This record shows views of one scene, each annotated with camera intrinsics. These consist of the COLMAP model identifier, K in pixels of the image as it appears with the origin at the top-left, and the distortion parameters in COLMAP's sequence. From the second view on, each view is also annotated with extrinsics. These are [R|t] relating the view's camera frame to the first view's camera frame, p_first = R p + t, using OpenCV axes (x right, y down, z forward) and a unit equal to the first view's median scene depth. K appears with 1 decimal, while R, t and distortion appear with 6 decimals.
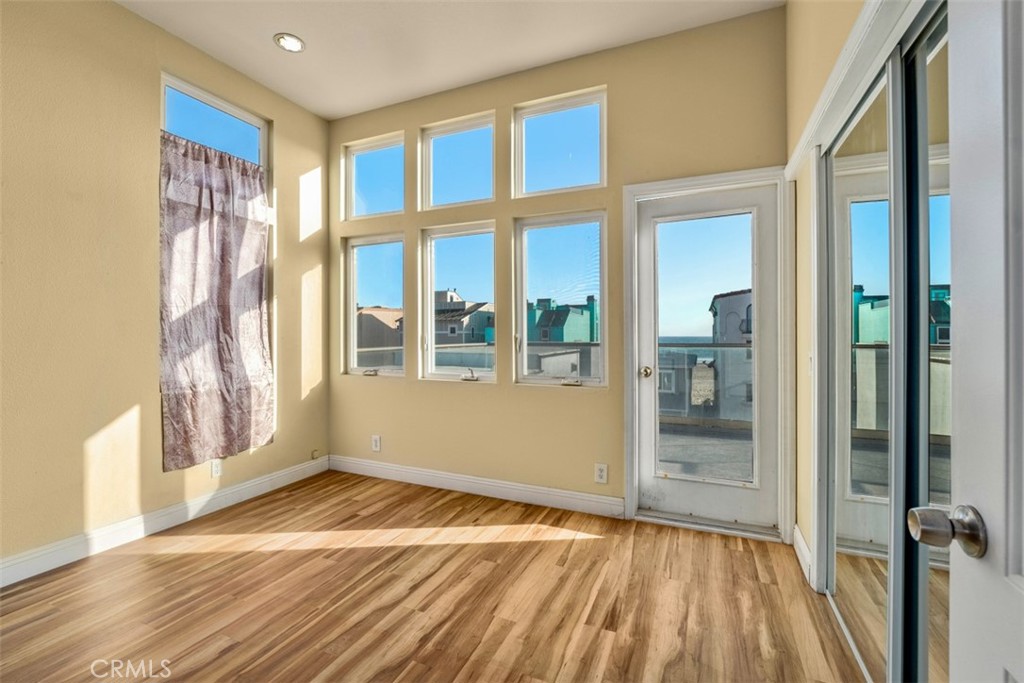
lens RADIAL K [[437.0, 0, 512.3], [0, 437.0, 337.2], [0, 0, 1]] dist [-0.001484, 0.000249]
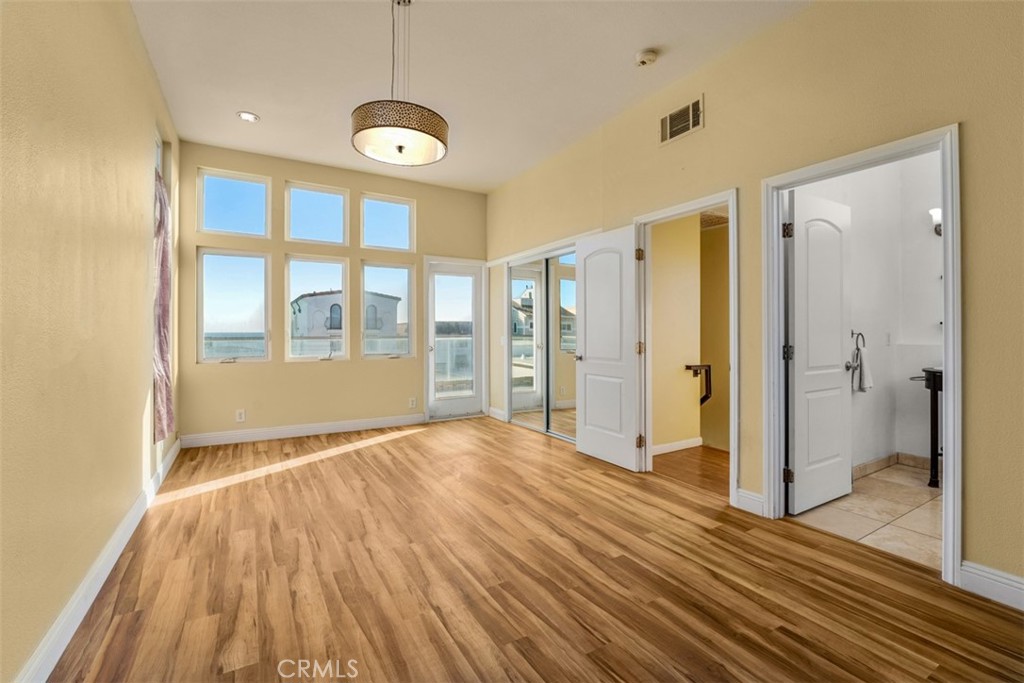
lens RADIAL K [[437.2, 0, 501.6], [0, 437.2, 330.0], [0, 0, 1]] dist [-0.001574, -0.000100]
pose [[0.595761, 0.003000, 0.803156, -1.175395], [0.002662, 0.999980, -0.005710, 0.006525], [-0.803157, 0.005540, 0.595742, -0.473802]]
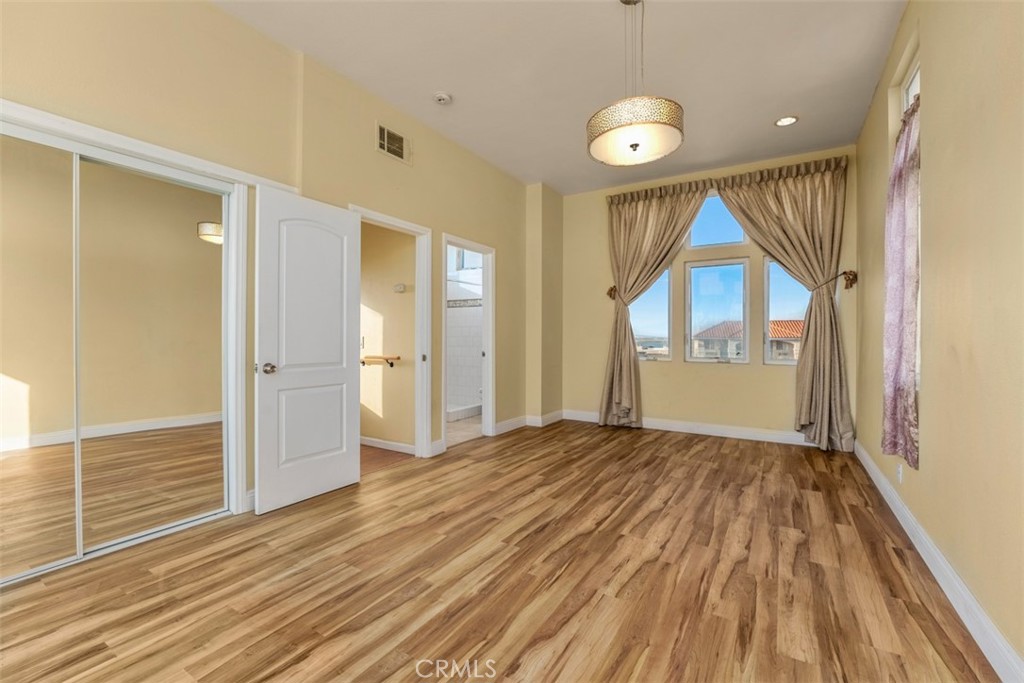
lens RADIAL K [[437.0, 0, 512.3], [0, 437.0, 337.2], [0, 0, 1]] dist [-0.001484, 0.000249]
pose [[-0.989246, -0.001148, 0.146257, -0.472917], [-0.001213, 0.999999, -0.000355, 0.025356], [-0.146256, -0.000528, -0.989247, 1.138148]]
